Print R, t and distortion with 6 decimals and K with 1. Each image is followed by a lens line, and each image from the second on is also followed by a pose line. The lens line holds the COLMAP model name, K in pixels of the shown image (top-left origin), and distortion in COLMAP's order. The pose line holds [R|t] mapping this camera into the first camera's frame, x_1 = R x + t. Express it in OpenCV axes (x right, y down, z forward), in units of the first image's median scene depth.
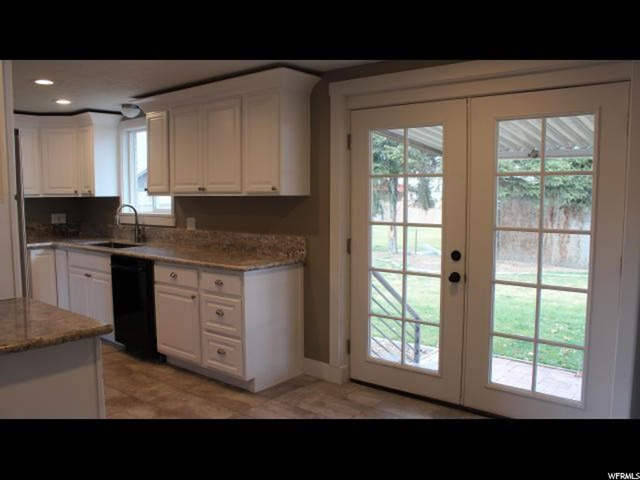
lens RADIAL K [[543.4, 0, 315.2], [0, 543.4, 242.0], [0, 0, 1]] dist [-0.157695, 0.150781]
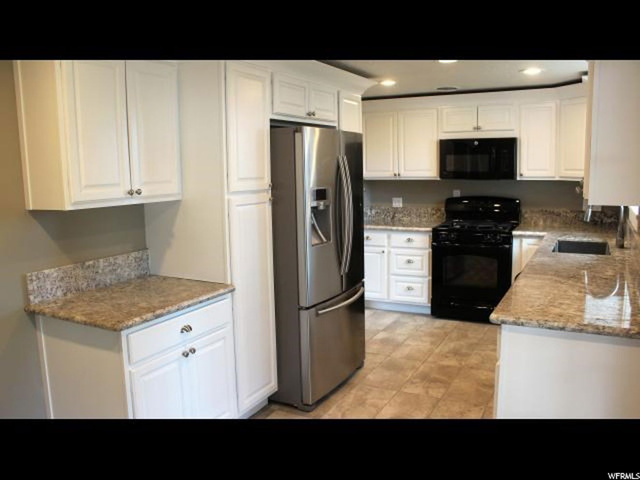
lens RADIAL K [[543.4, 0, 315.2], [0, 543.4, 242.0], [0, 0, 1]] dist [-0.157695, 0.150781]
pose [[0.221834, 0.141417, -0.964775, 0.285512], [-0.078086, 0.988826, 0.126988, -0.070191], [0.971953, 0.047165, 0.230398, 0.455258]]
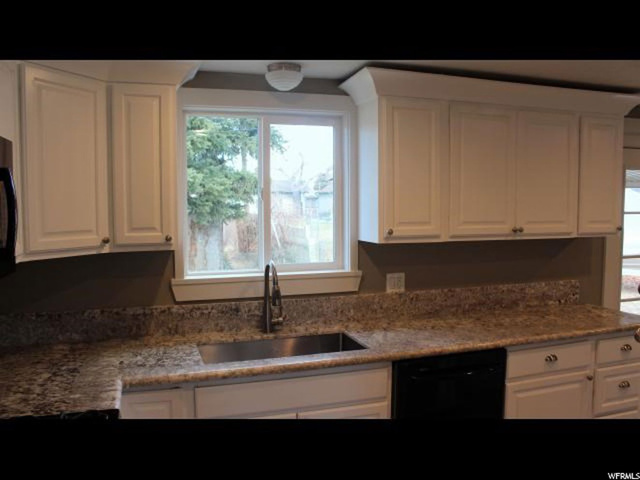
lens RADIAL K [[543.4, 0, 315.2], [0, 543.4, 242.0], [0, 0, 1]] dist [-0.157695, 0.150781]
pose [[0.516271, -0.063756, 0.854049, -0.796307], [0.077346, 0.996621, 0.027644, -0.103504], [-0.852925, 0.051786, 0.519458, 0.729388]]
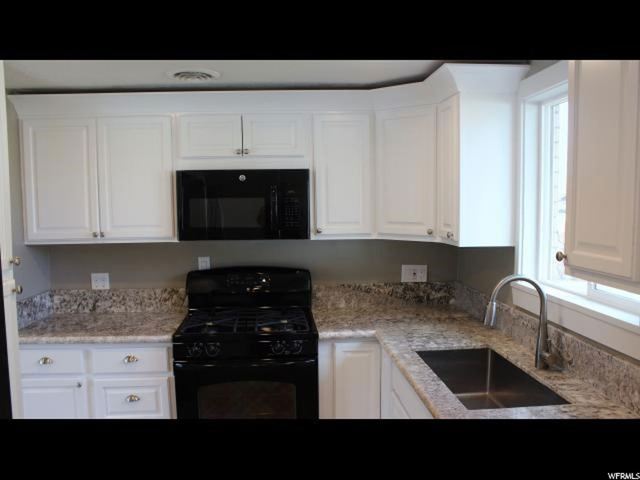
lens RADIAL K [[543.4, 0, 315.2], [0, 543.4, 242.0], [0, 0, 1]] dist [-0.157695, 0.150781]
pose [[0.695844, 0.054326, -0.716135, -0.180261], [-0.065199, 0.997796, 0.012341, -0.094149], [0.715227, 0.038104, 0.697852, 0.629802]]
